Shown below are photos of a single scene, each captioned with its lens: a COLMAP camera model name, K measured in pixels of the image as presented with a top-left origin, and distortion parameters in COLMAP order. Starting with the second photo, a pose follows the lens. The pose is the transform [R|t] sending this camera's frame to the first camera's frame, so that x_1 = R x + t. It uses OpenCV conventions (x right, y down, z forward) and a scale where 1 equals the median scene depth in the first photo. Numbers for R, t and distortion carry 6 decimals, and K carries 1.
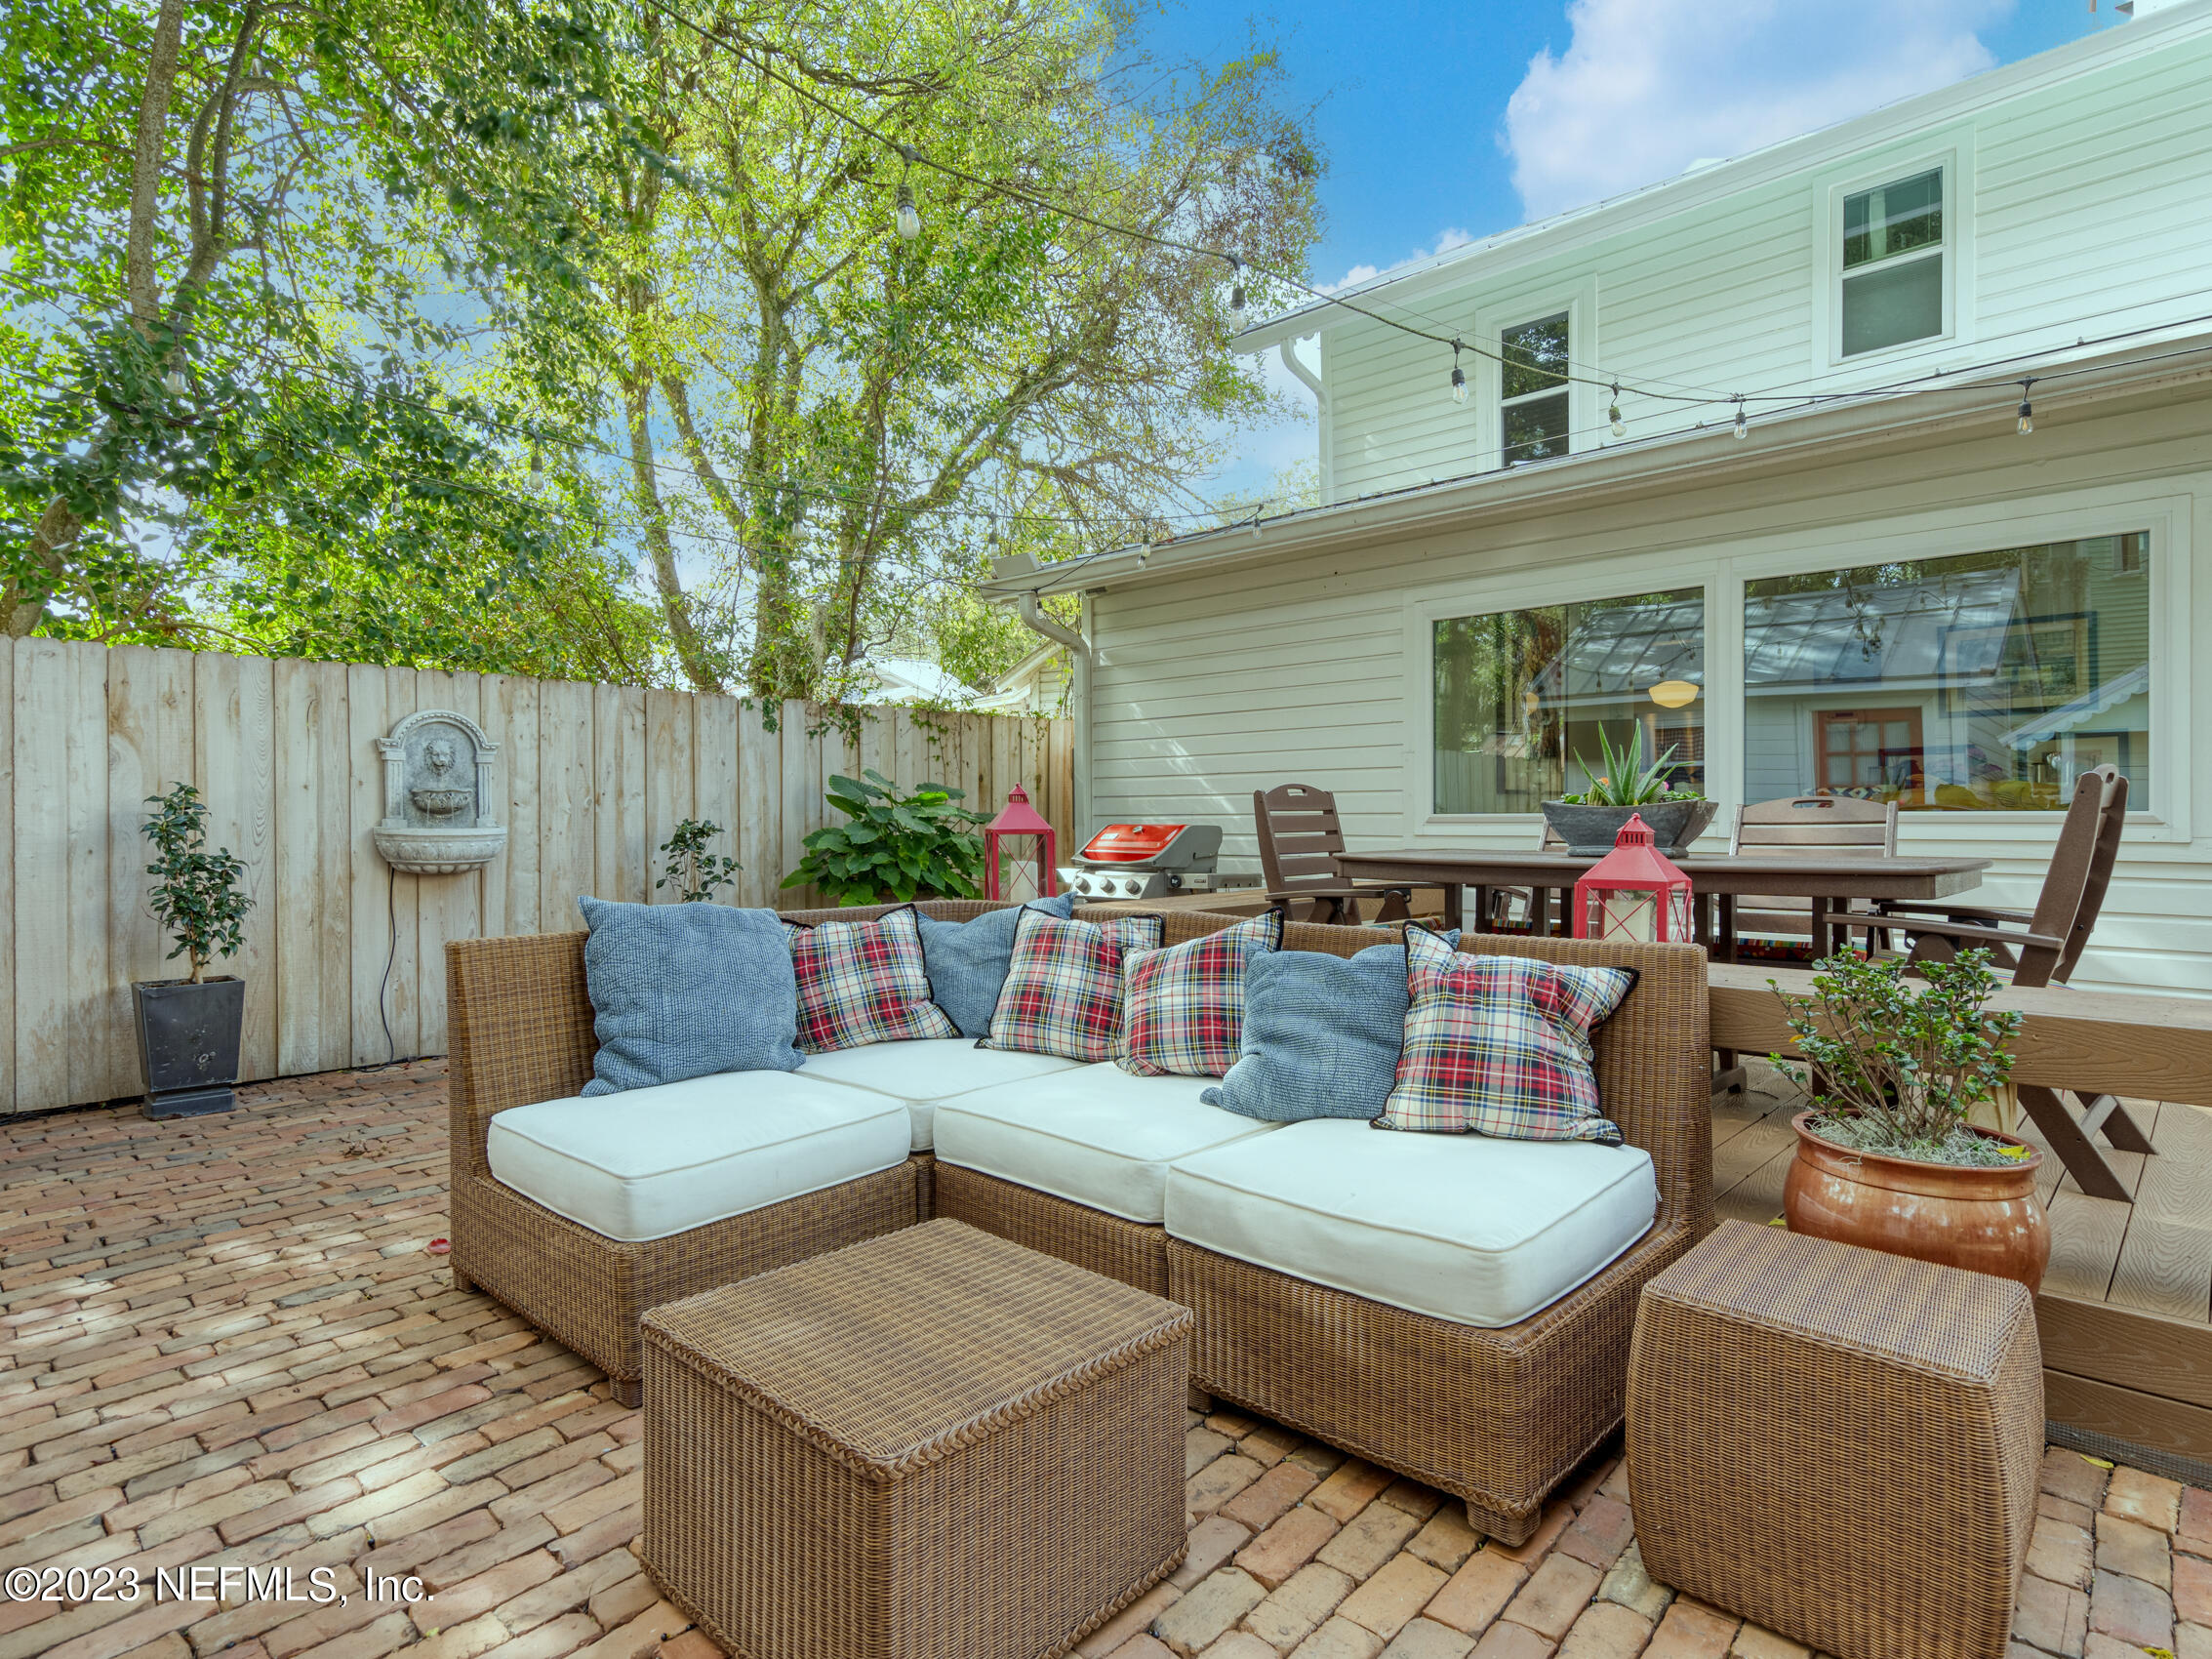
lens RADIAL K [[1149.3, 0, 1114.5], [0, 1149.3, 810.2], [0, 0, 1]] dist [-0.000859, 0.001286]
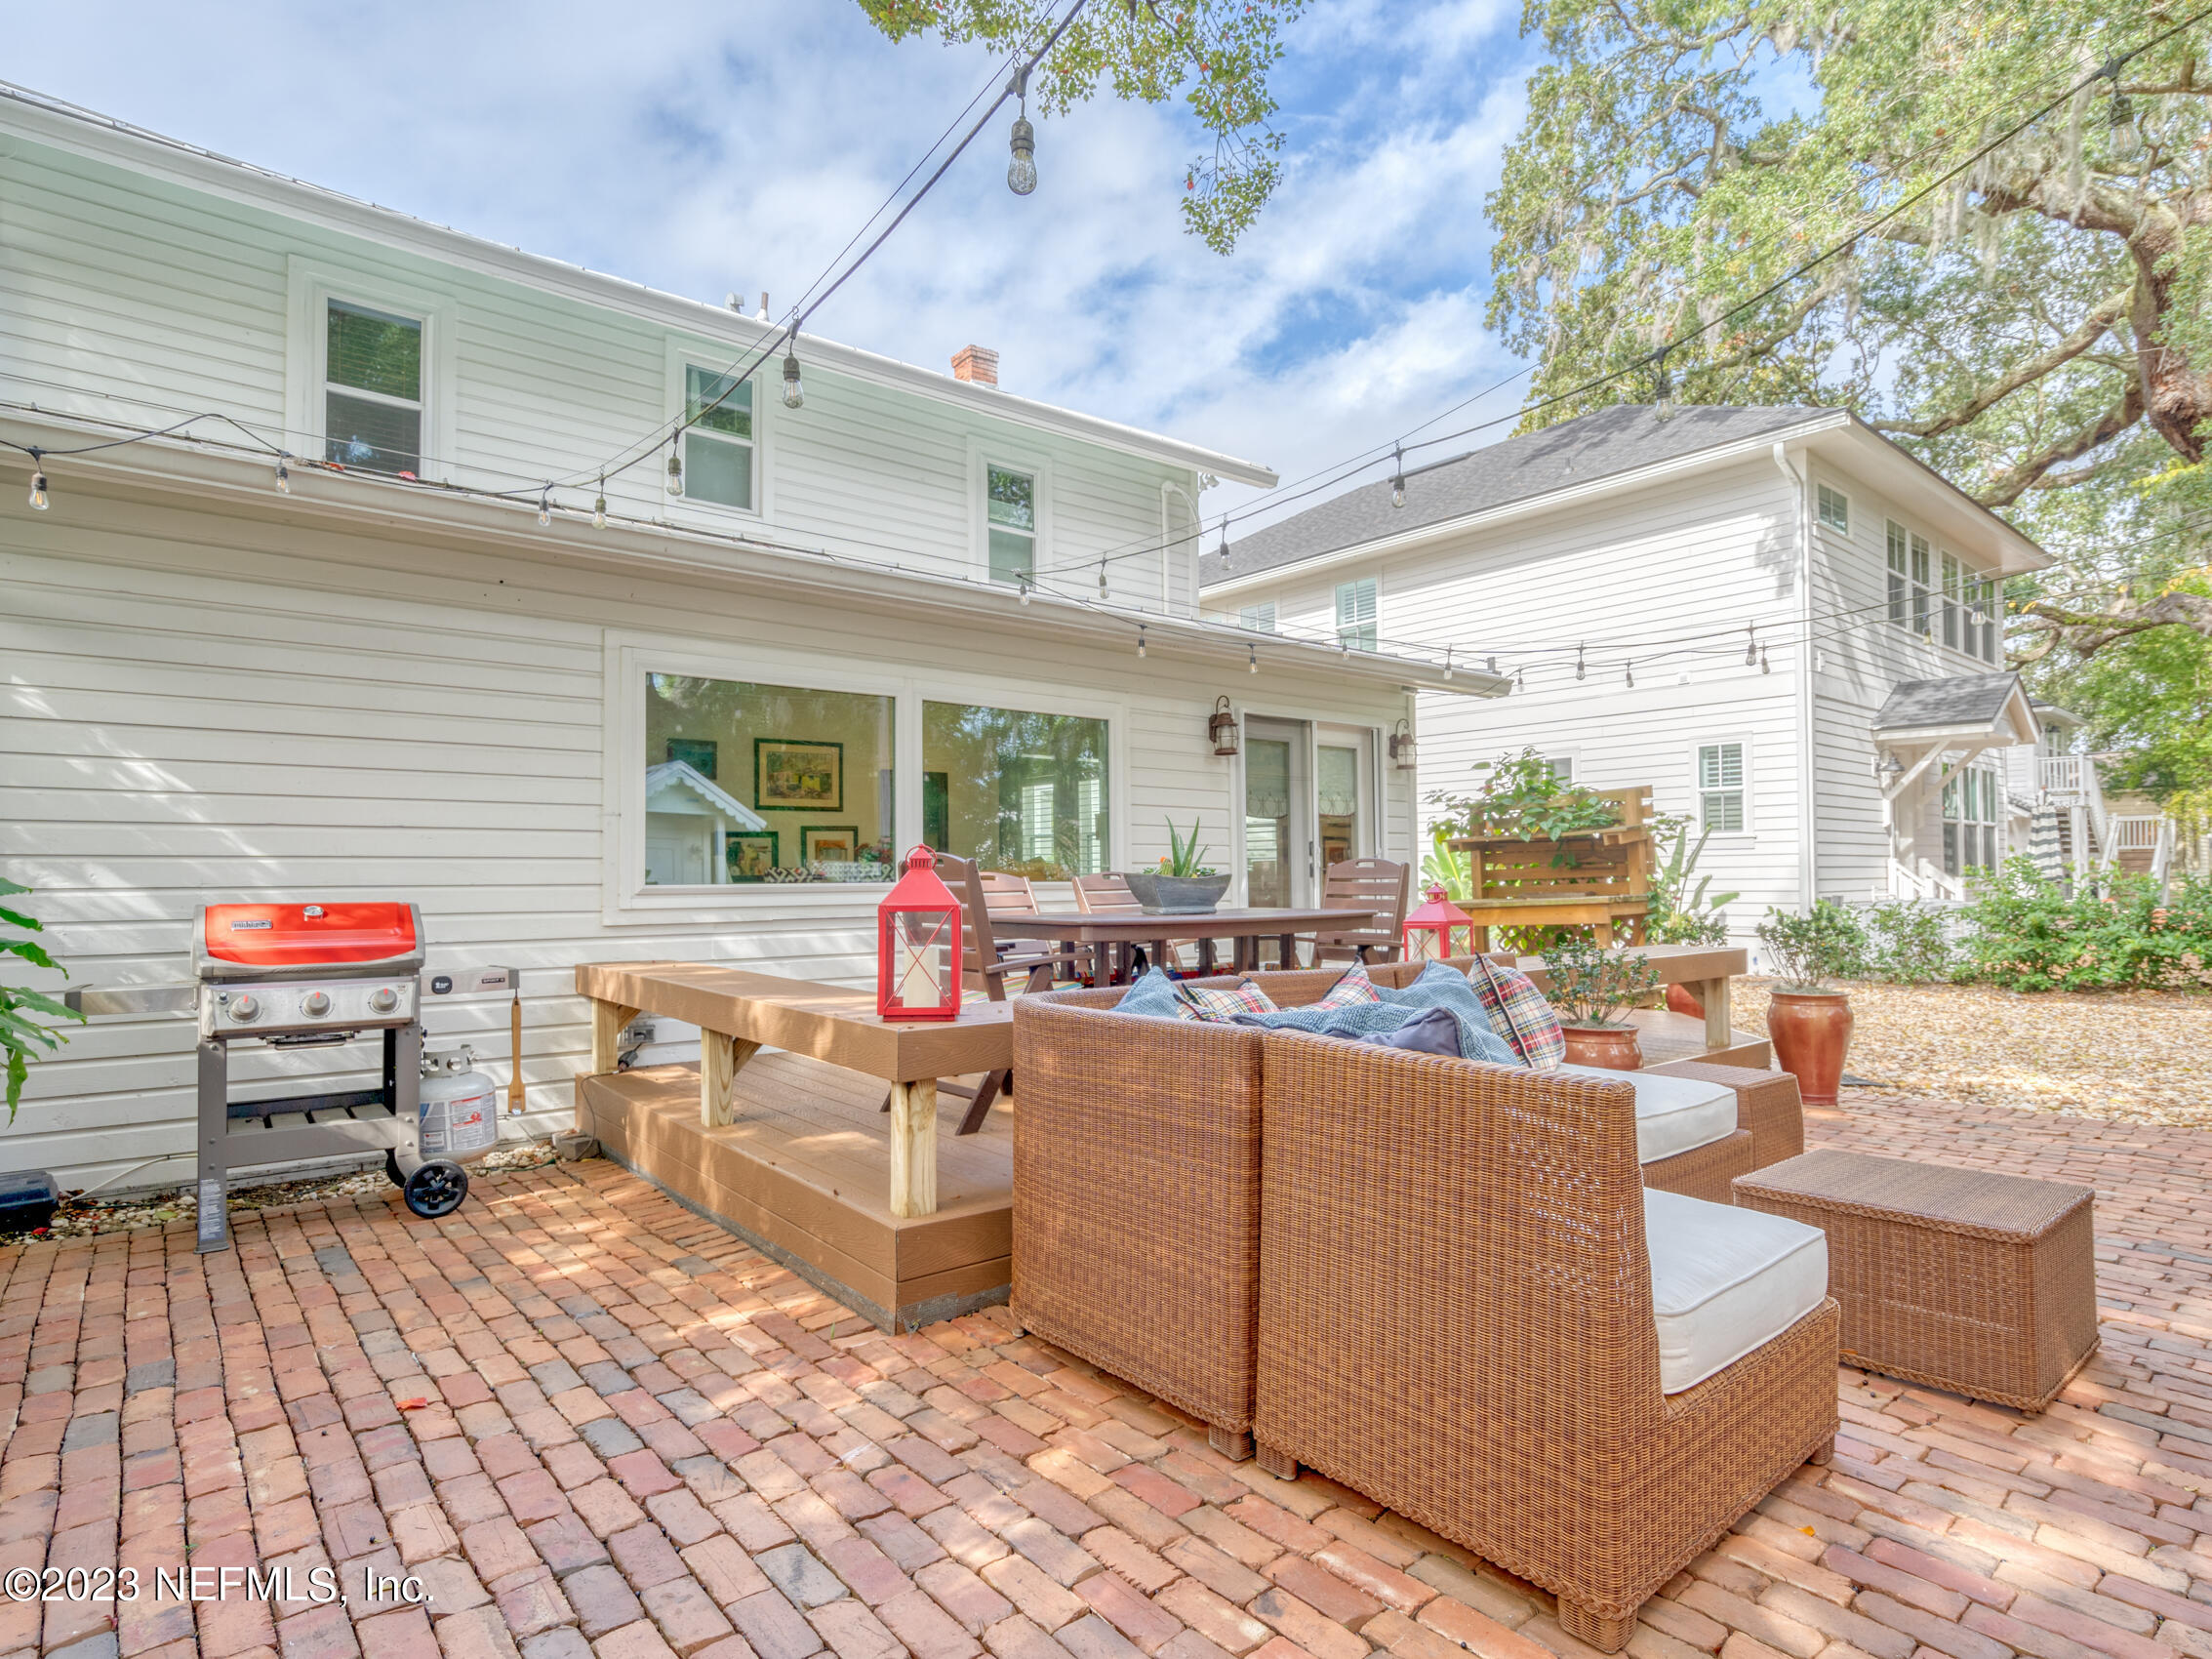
lens RADIAL K [[1168.4, 0, 1032.6], [0, 1168.4, 836.8], [0, 0, 1]] dist [-0.001766, 0.000713]
pose [[0.182702, 0.039022, 0.982394, -0.770984], [0.000298, 0.999210, -0.039746, 0.002803], [-0.983168, 0.007555, 0.182546, 0.724660]]
